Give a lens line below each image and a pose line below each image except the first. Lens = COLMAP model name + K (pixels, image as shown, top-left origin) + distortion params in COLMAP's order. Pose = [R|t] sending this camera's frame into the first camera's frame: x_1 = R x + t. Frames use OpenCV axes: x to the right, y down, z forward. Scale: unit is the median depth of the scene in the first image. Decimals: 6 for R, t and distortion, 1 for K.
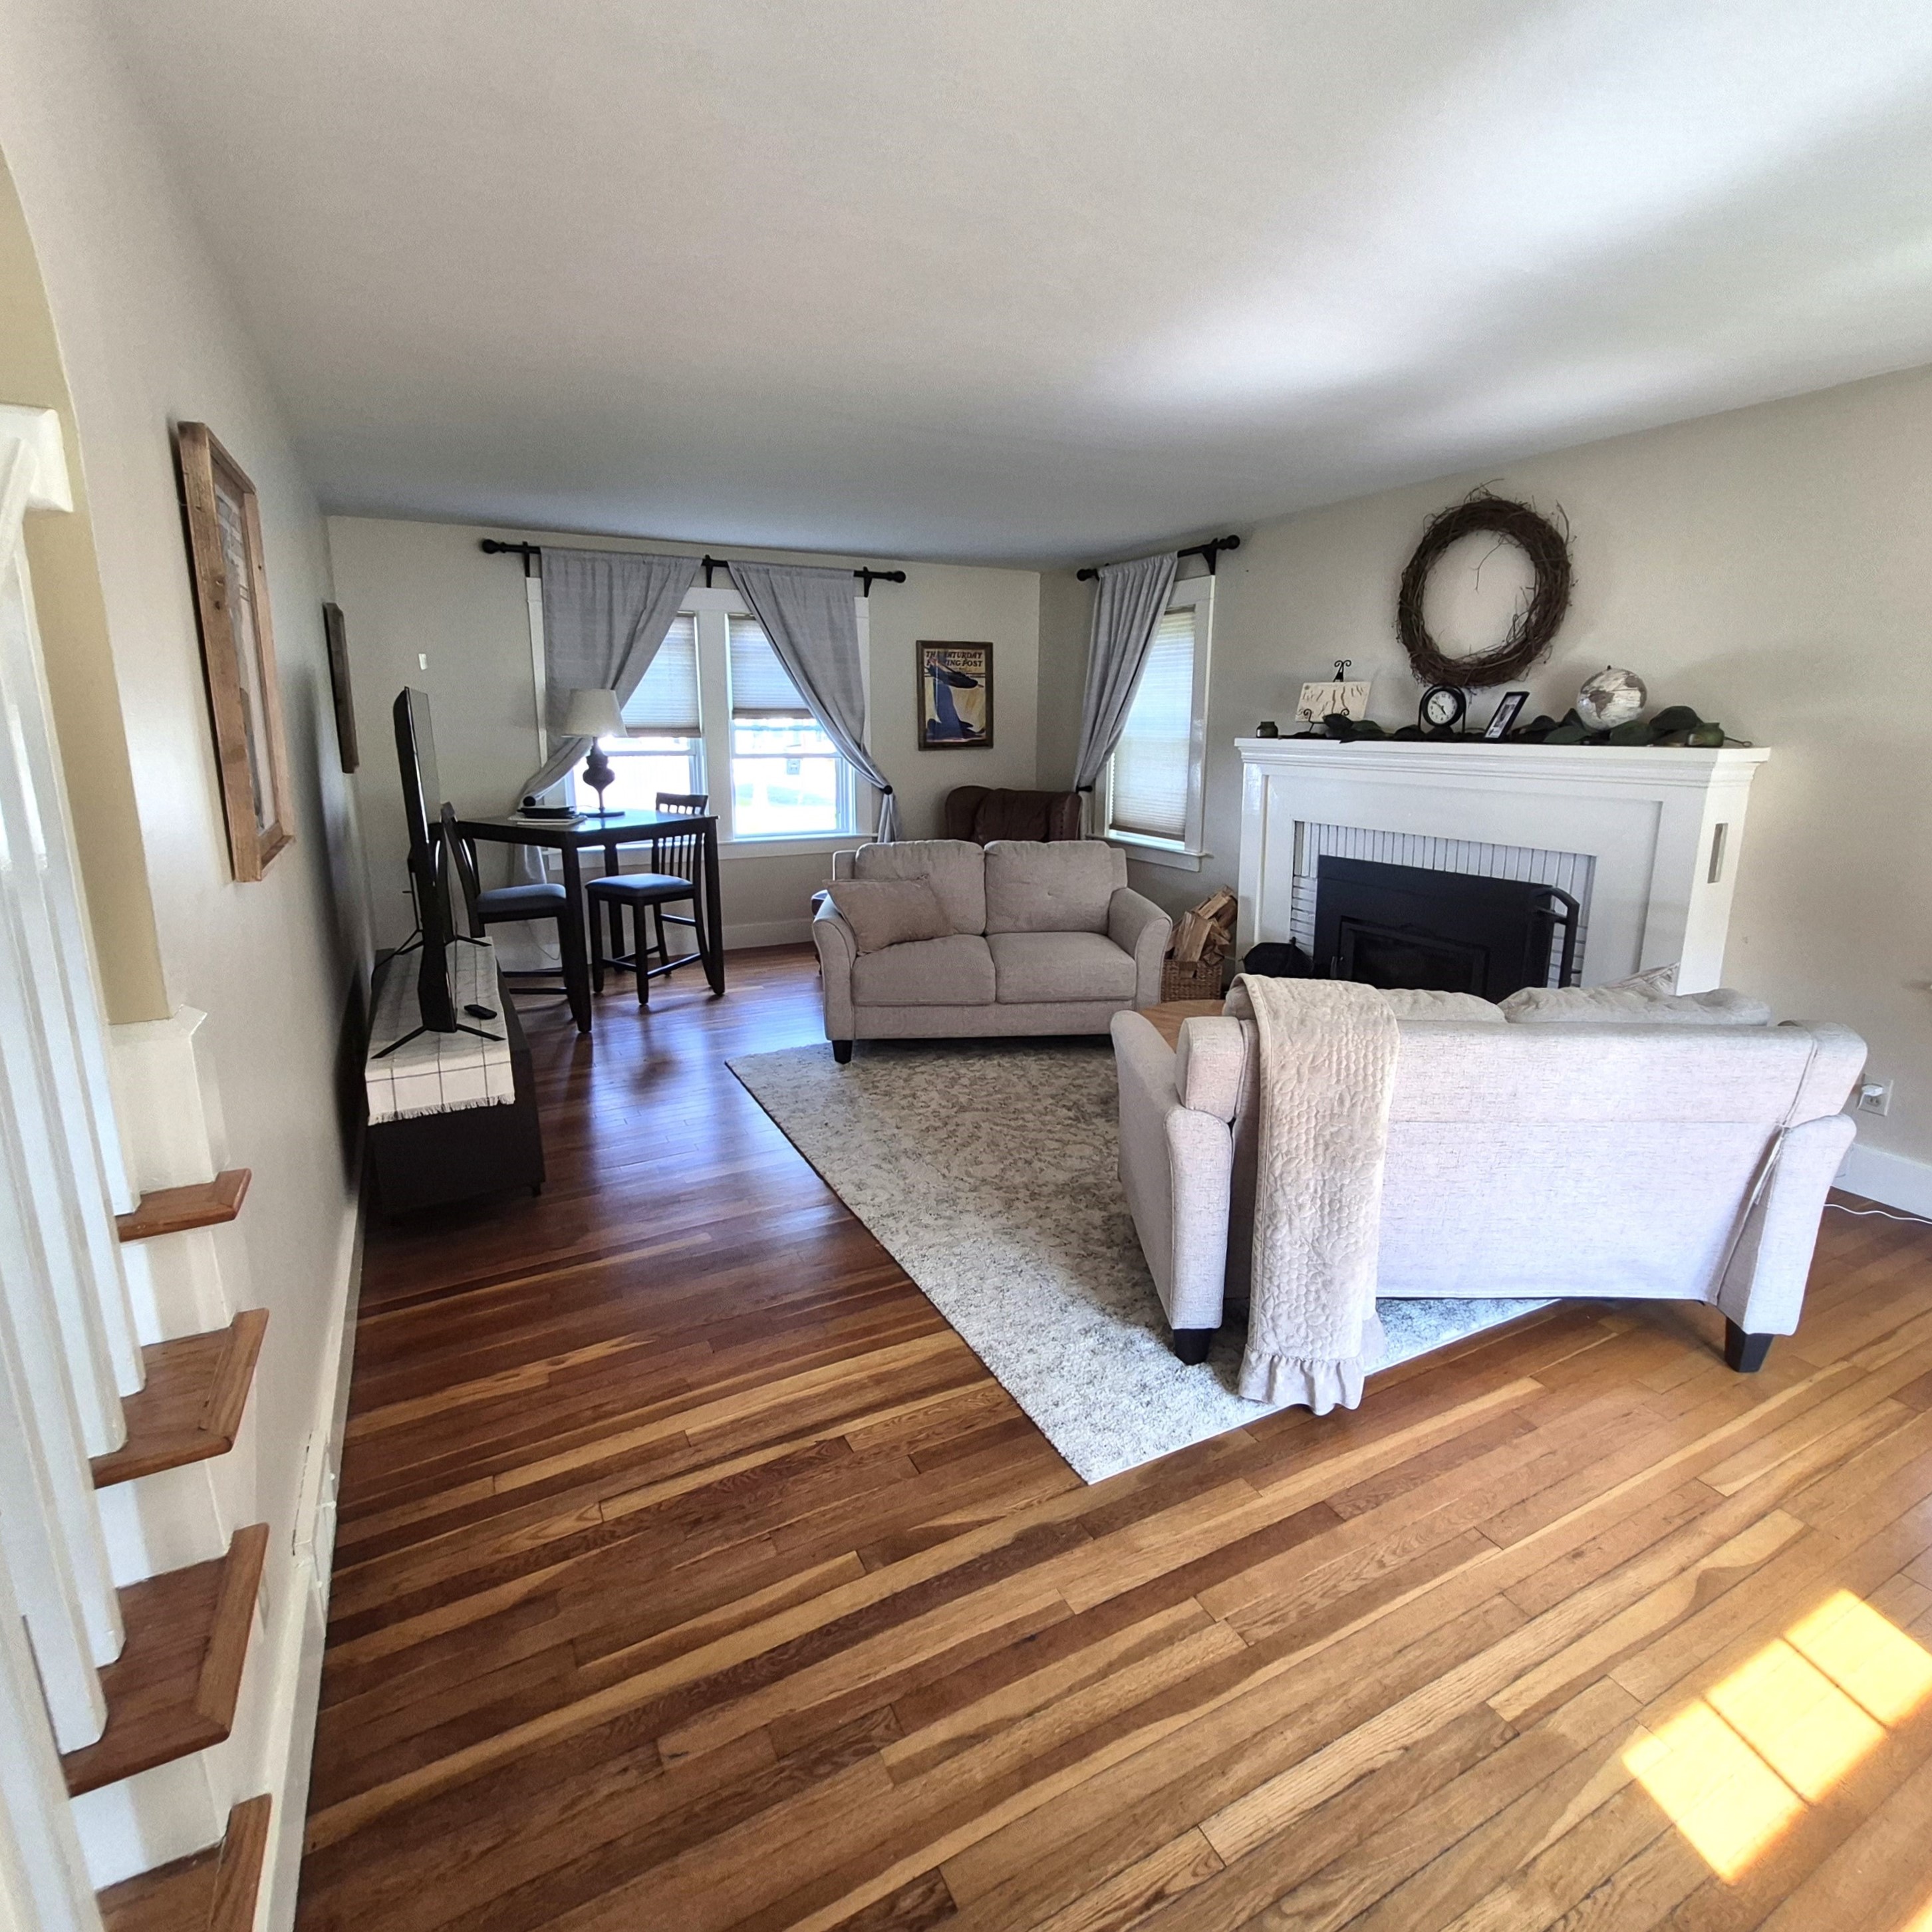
lens RADIAL K [[1042.8, 0, 975.7], [0, 1042.8, 944.6], [0, 0, 1]] dist [0.004143, -0.002649]
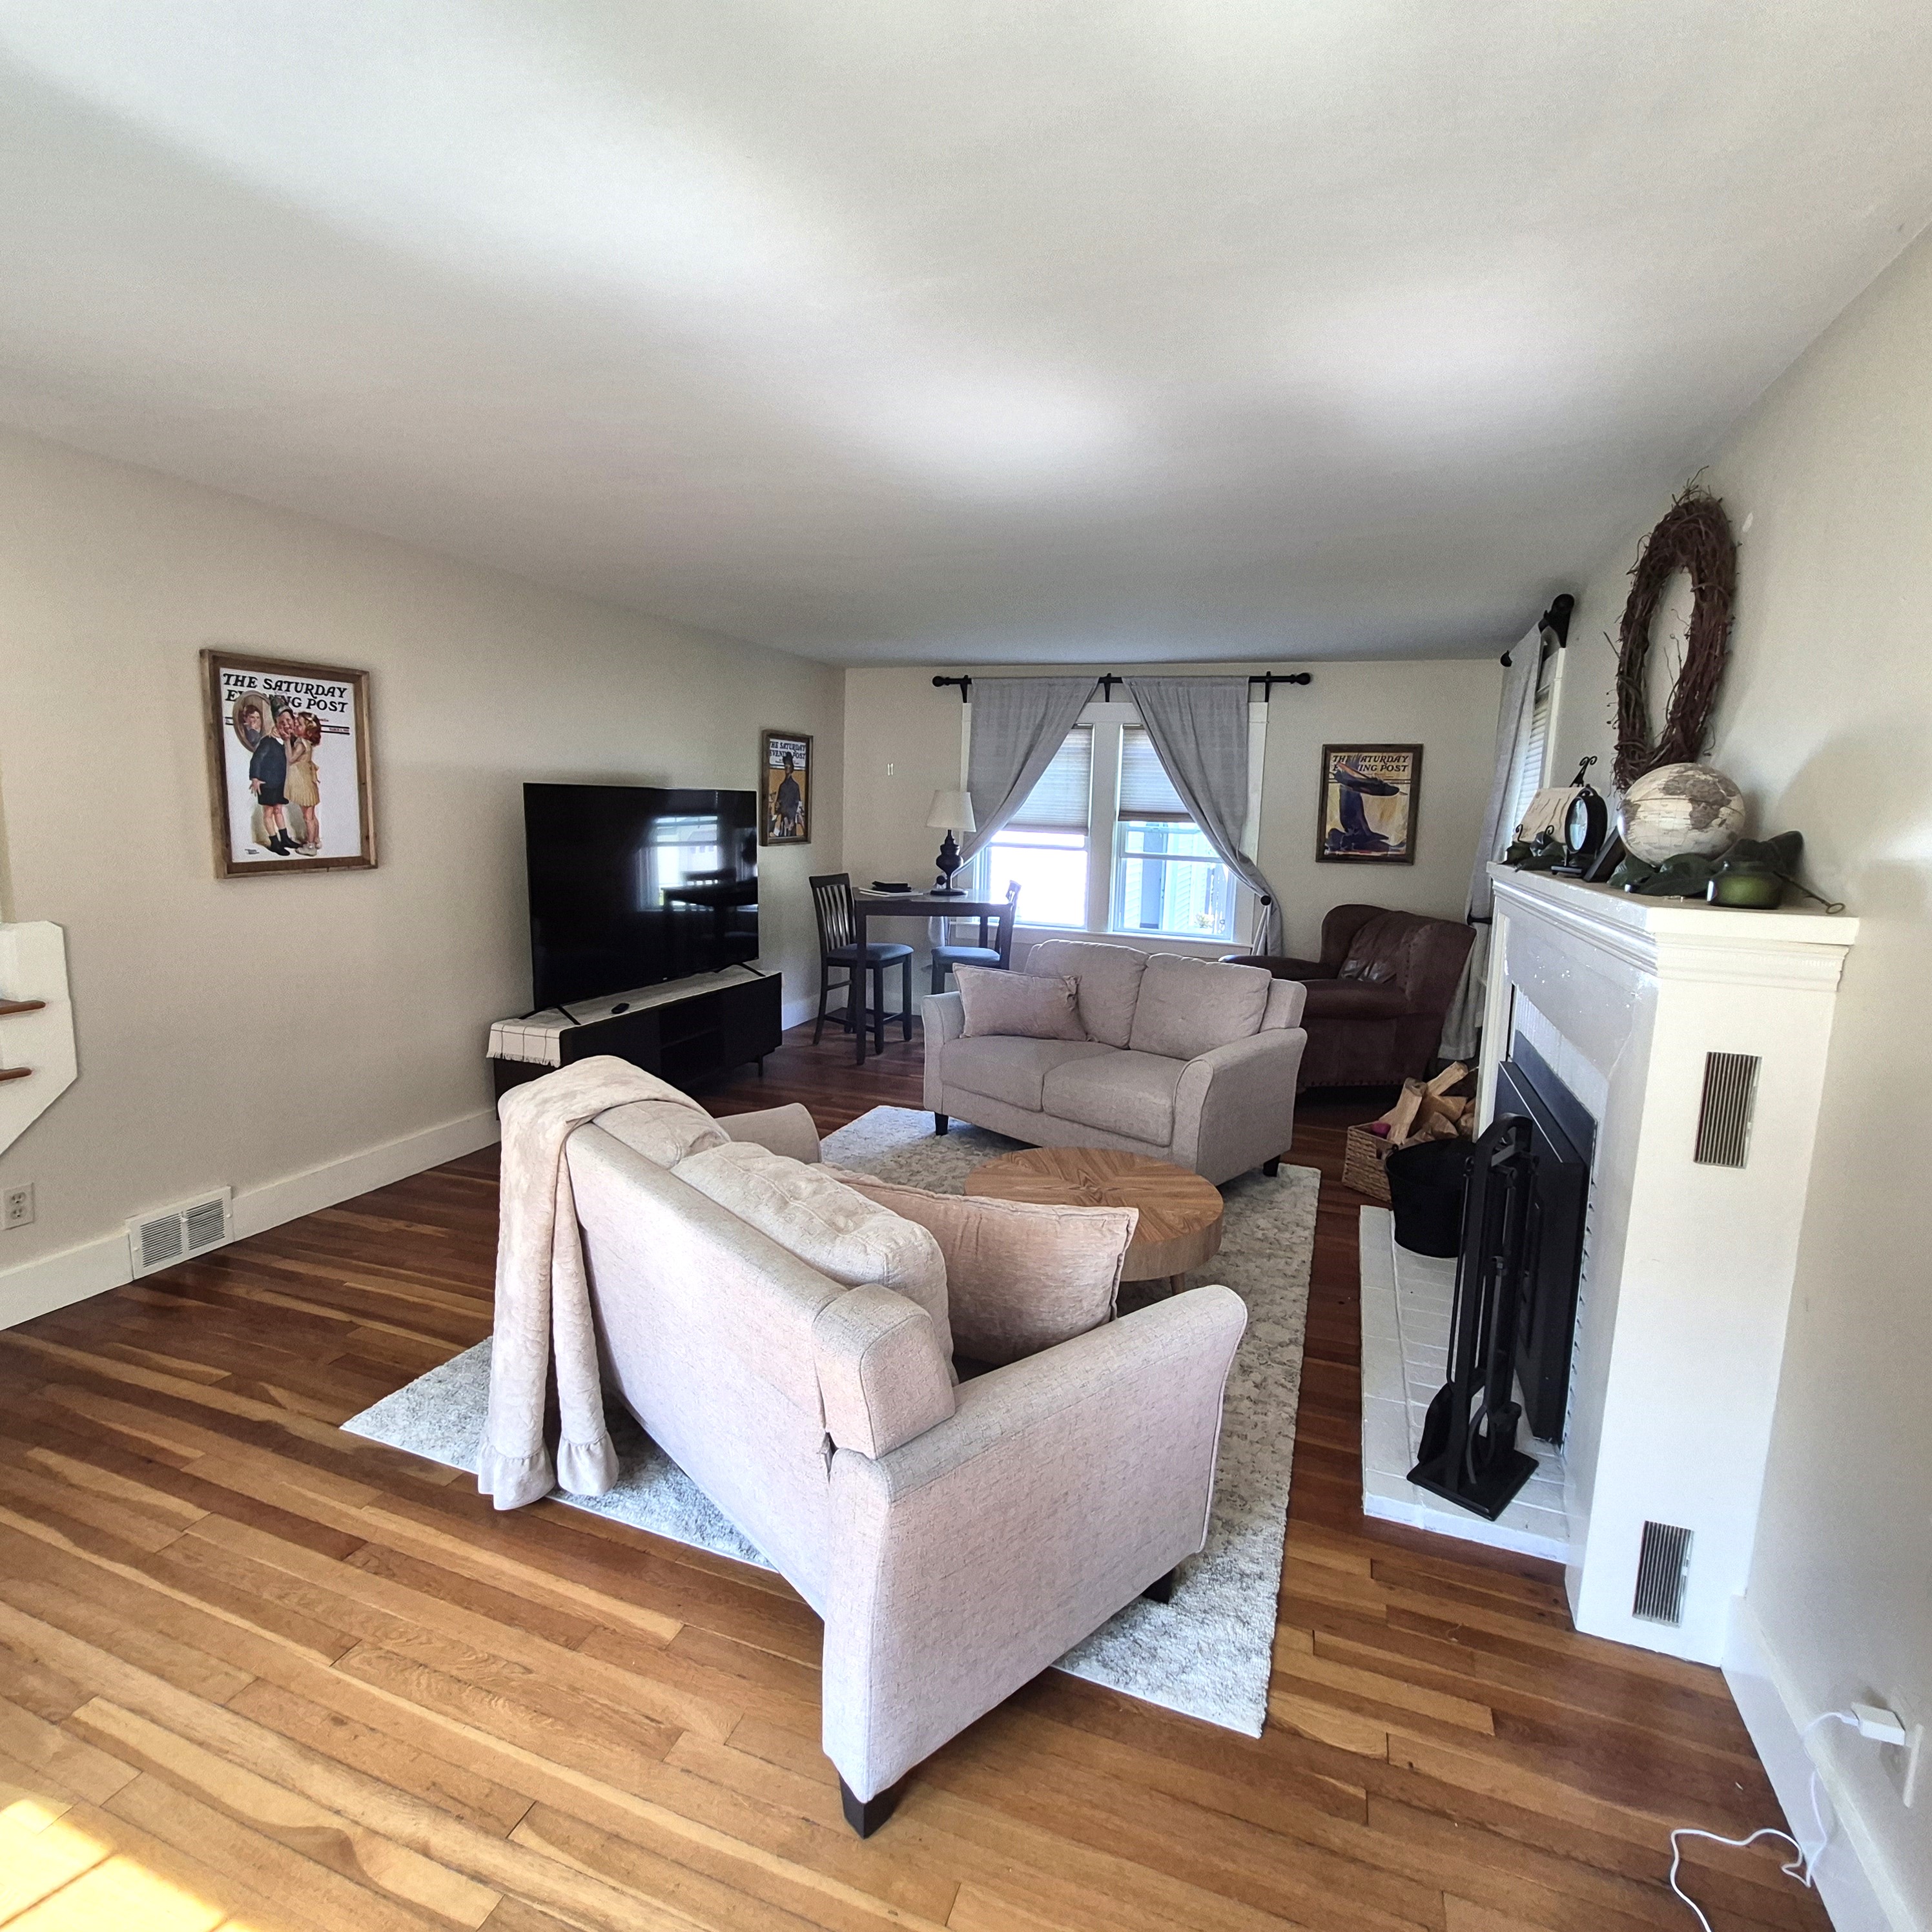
lens RADIAL K [[1010.2, 0, 972.6], [0, 1010.2, 948.5], [0, 0, 1]] dist [0.001335, -0.000962]
pose [[0.671920, 0.122721, -0.730385, 0.590378], [-0.190617, 0.981609, -0.010426, -0.065049], [0.715673, 0.146230, 0.682956, 0.275281]]
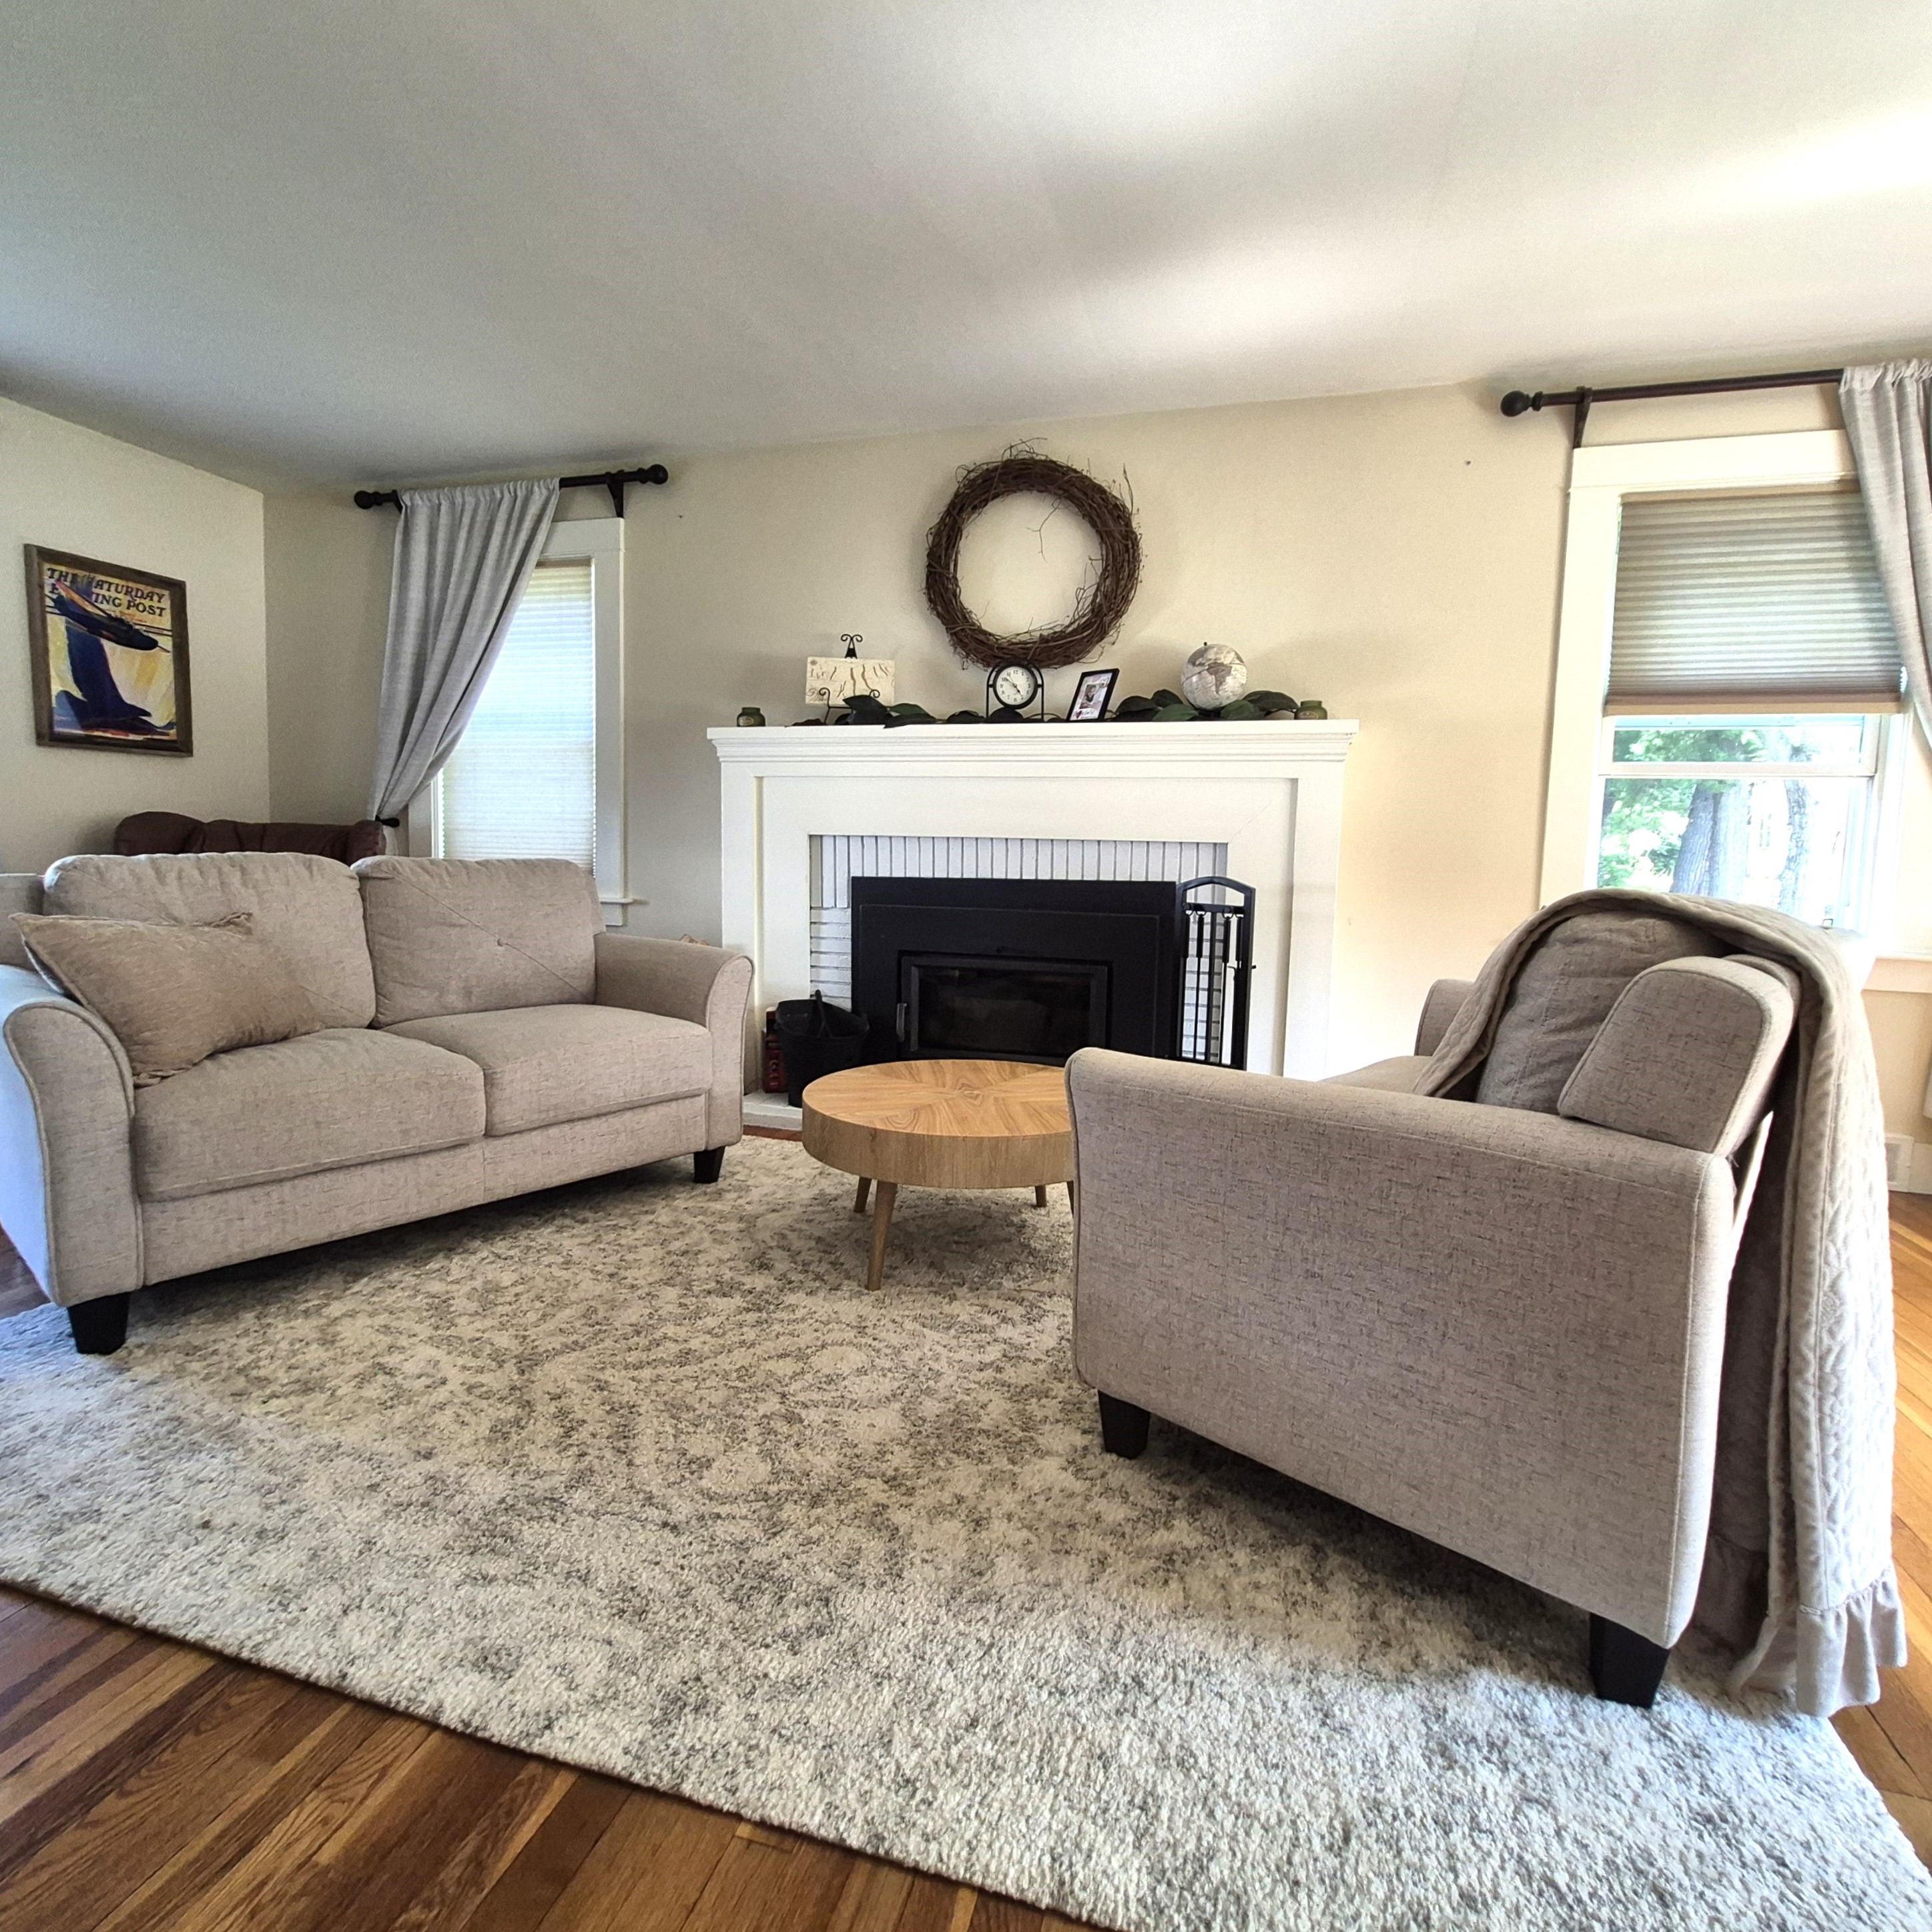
lens RADIAL K [[1042.8, 0, 975.7], [0, 1042.8, 944.6], [0, 0, 1]] dist [0.004143, -0.002649]
pose [[0.689932, -0.047789, 0.722295, -0.169995], [0.131317, 0.989525, -0.059964, 0.022302], [-0.711864, 0.136221, 0.688980, 0.421403]]
